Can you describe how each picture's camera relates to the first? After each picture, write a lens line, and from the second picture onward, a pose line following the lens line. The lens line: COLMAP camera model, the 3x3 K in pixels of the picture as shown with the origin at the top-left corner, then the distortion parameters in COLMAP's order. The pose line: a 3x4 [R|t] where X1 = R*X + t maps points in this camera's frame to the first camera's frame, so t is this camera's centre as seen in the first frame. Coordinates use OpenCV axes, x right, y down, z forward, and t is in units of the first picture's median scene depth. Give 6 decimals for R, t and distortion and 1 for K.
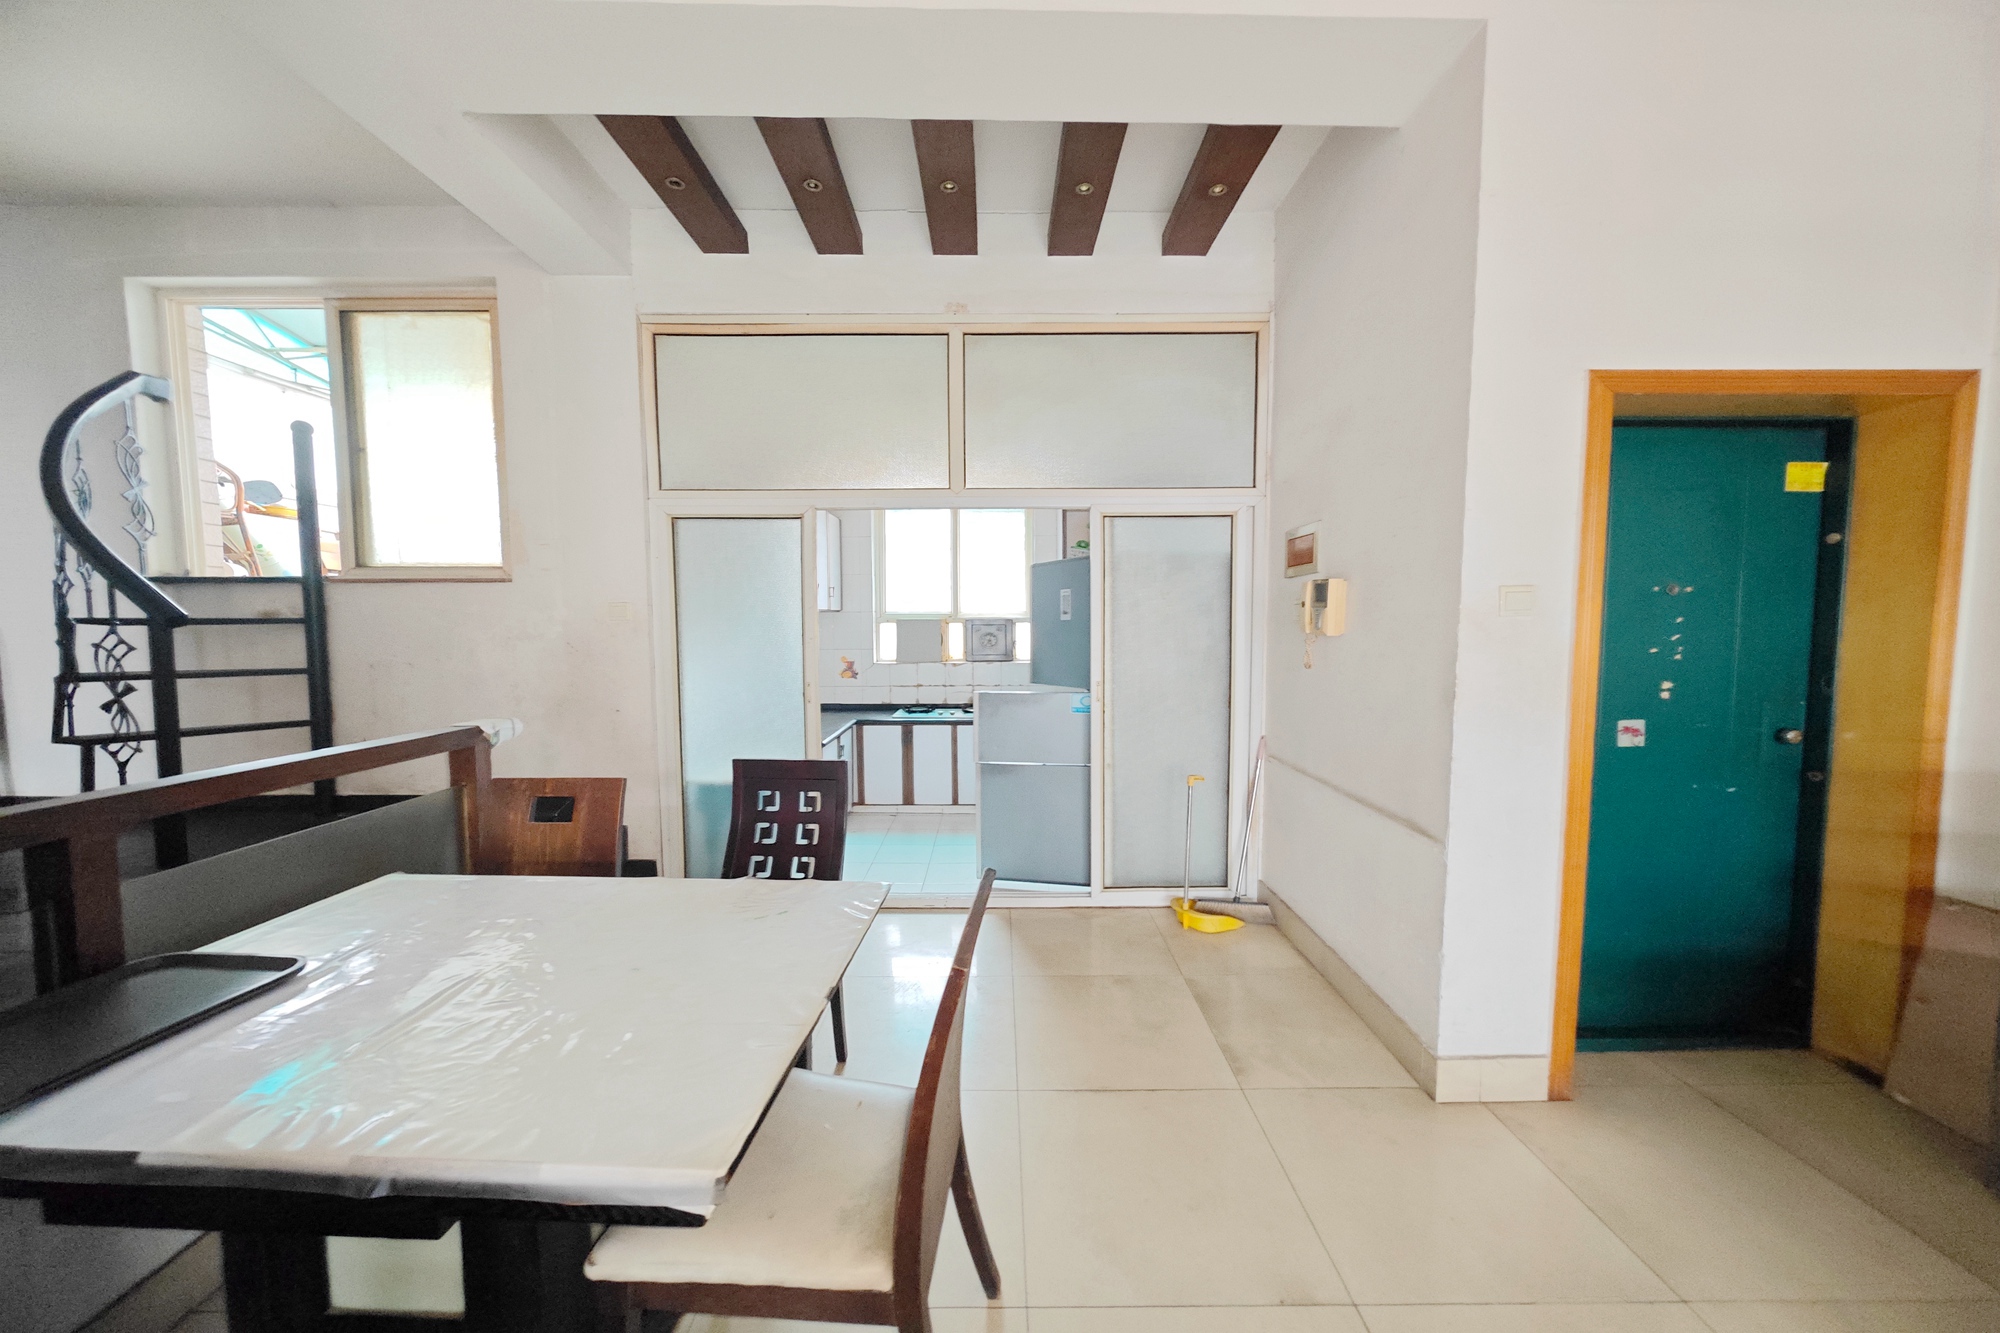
lens RADIAL K [[698.7, 0, 1001.9], [0, 698.7, 672.2], [0, 0, 1]] dist [-0.000698, 0.000018]
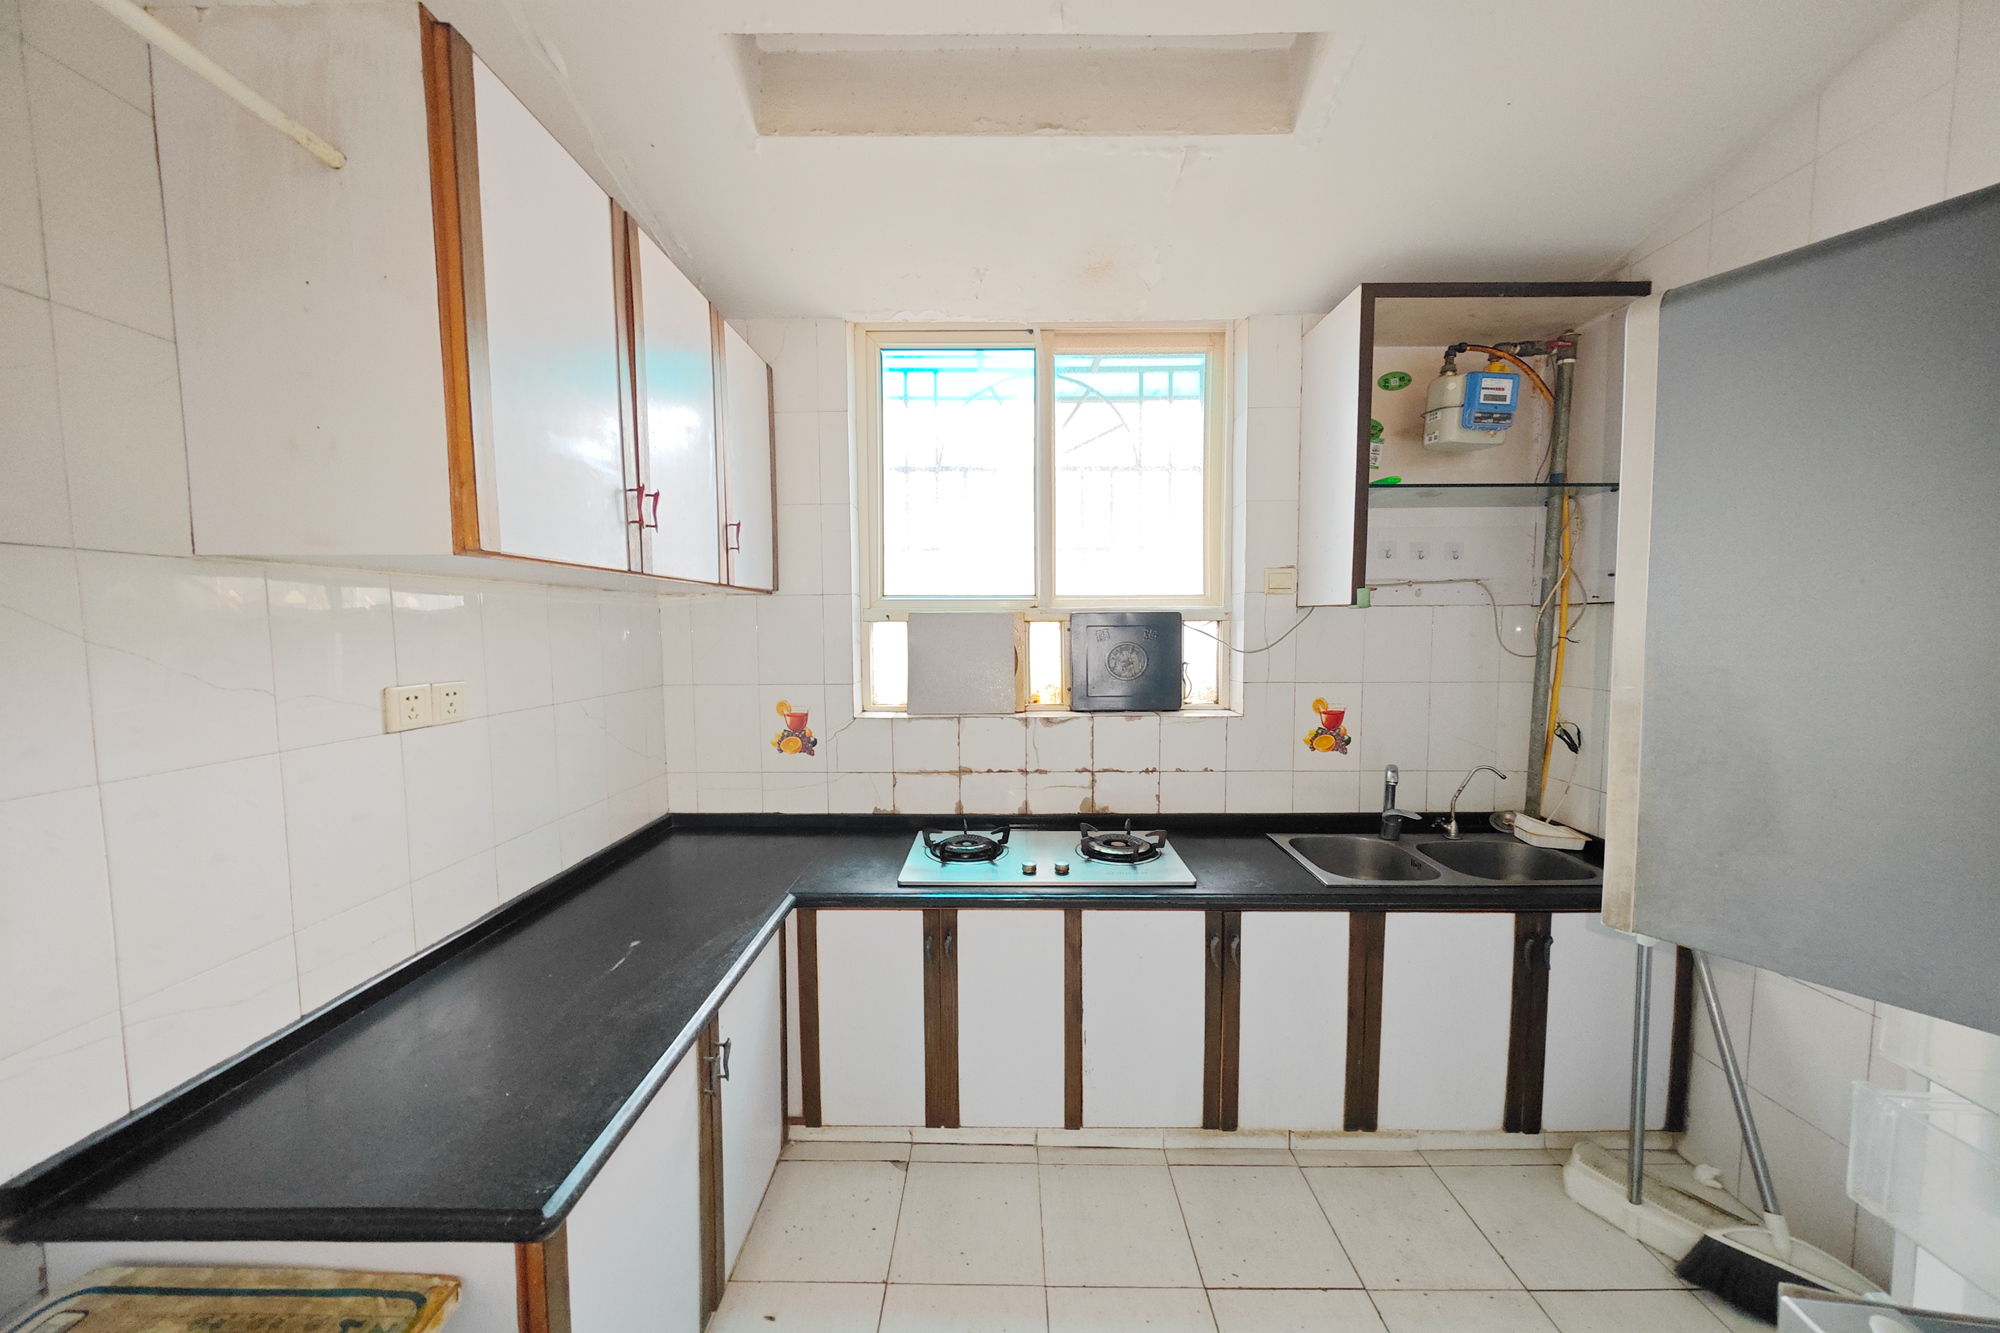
lens RADIAL K [[698.7, 0, 997.5], [0, 698.7, 672.1], [0, 0, 1]] dist [-0.000698, 0.000018]
pose [[0.999749, -0.002623, -0.022244, -0.095351], [0.002653, 0.999996, 0.001349, -0.043590], [0.022241, -0.001407, 0.999752, 0.630041]]
